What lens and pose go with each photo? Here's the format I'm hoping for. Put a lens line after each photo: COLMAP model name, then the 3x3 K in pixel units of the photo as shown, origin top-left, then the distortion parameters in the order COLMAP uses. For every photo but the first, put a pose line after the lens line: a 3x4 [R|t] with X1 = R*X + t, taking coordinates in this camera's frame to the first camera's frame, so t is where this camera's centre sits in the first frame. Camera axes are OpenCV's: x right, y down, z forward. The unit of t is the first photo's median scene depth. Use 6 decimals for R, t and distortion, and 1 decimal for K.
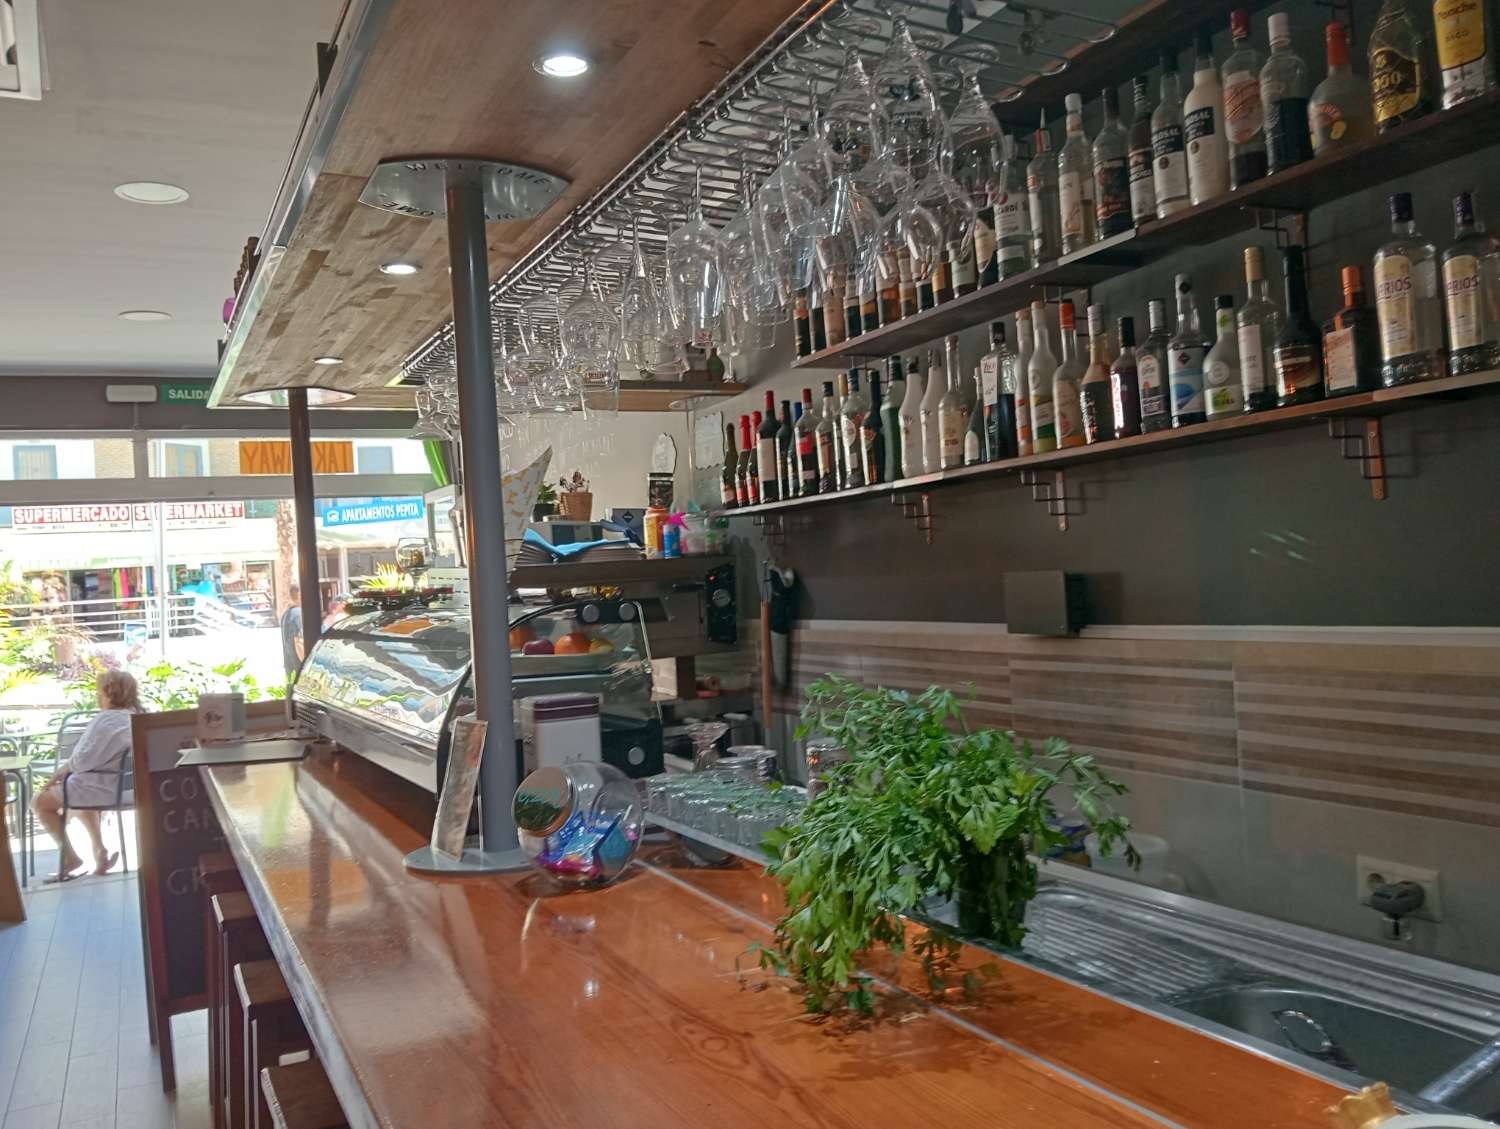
lens RADIAL K [[1218.5, 0, 760.0], [0, 1218.5, 568.3], [0, 0, 1]] dist [0.067044, -0.144046]
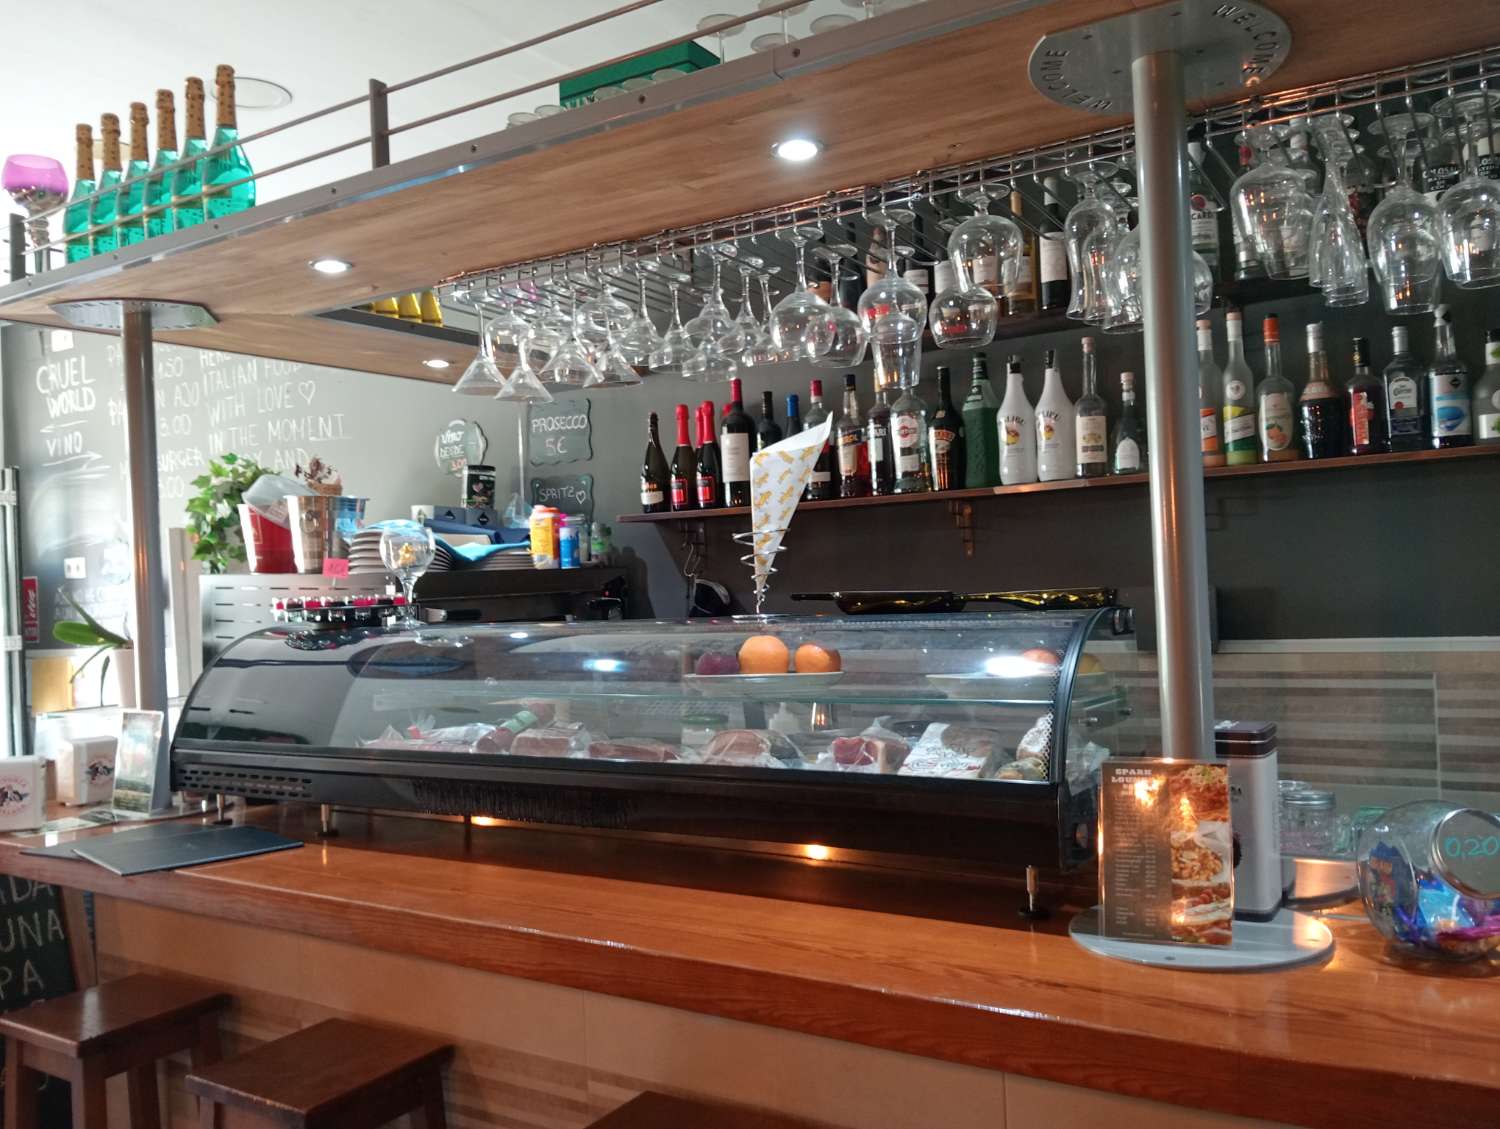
lens RADIAL K [[1218.5, 0, 760.0], [0, 1218.5, 568.3], [0, 0, 1]] dist [0.067044, -0.144046]
pose [[0.858677, 0.029902, 0.511644, -0.424742], [-0.014707, 0.999323, -0.033720, 0.019913], [-0.512306, 0.021430, 0.858536, 0.241954]]
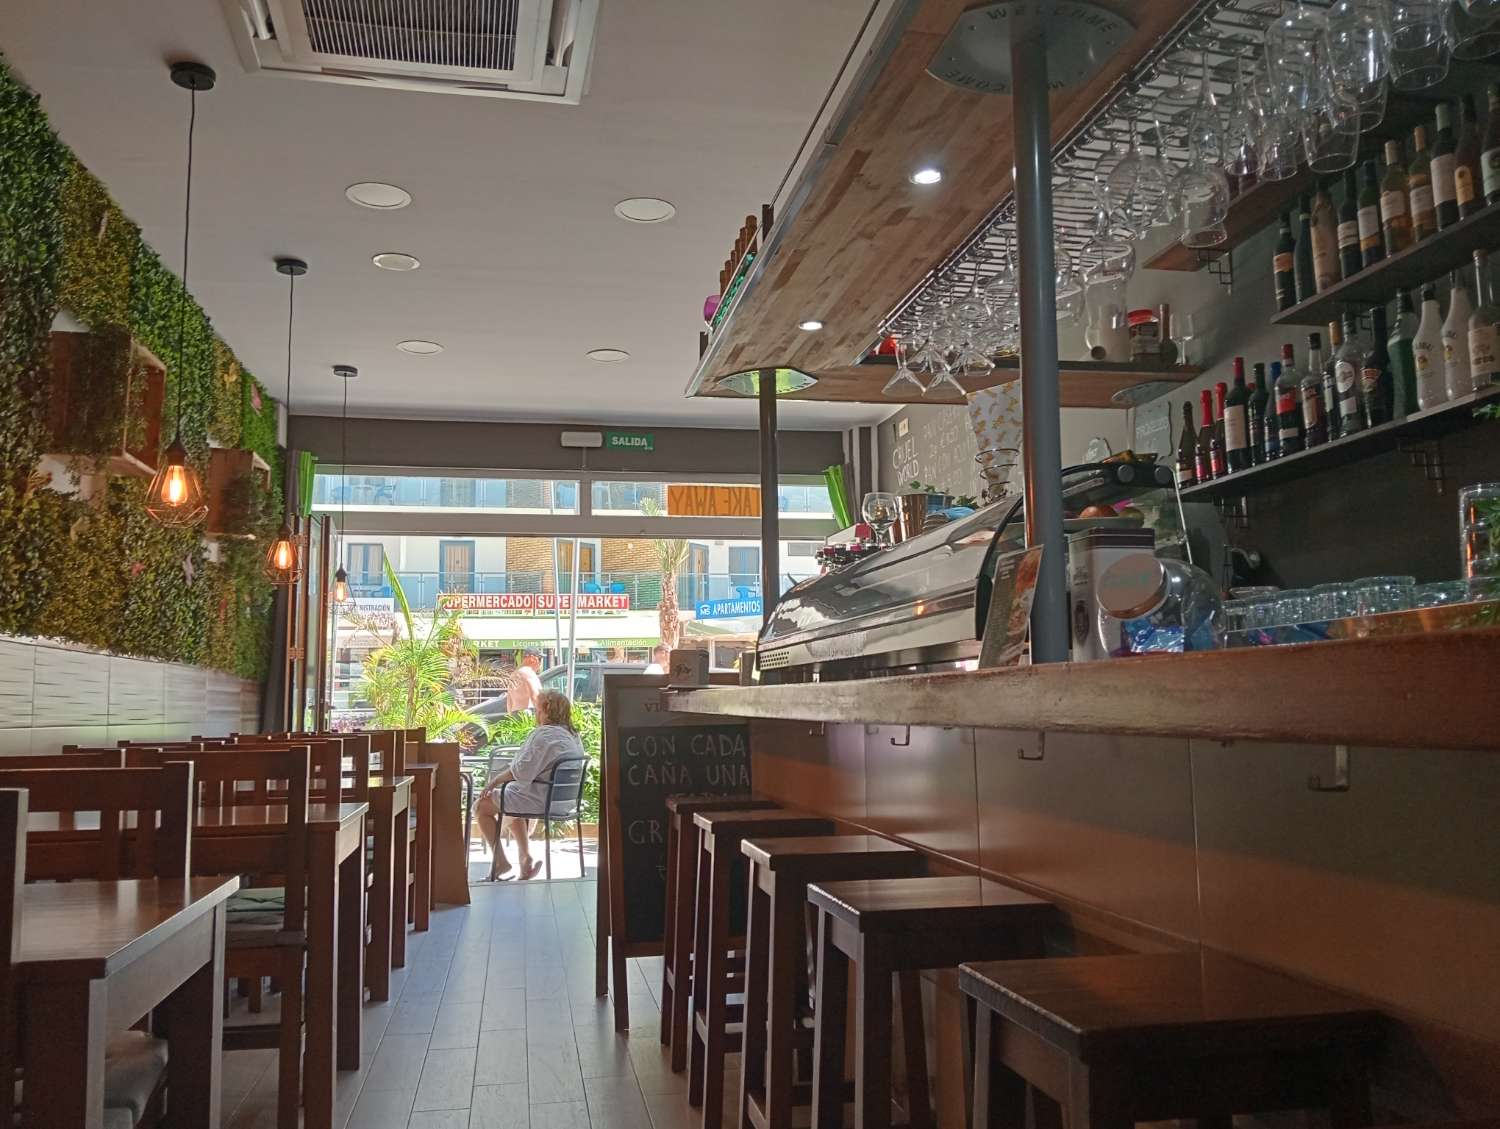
lens RADIAL K [[1218.5, 0, 760.0], [0, 1218.5, 568.3], [0, 0, 1]] dist [0.067044, -0.144046]
pose [[0.960428, 0.017416, -0.277984, -0.082880], [-0.043737, 0.995092, -0.088767, 0.121925], [0.275073, 0.097412, 0.956476, -0.012445]]
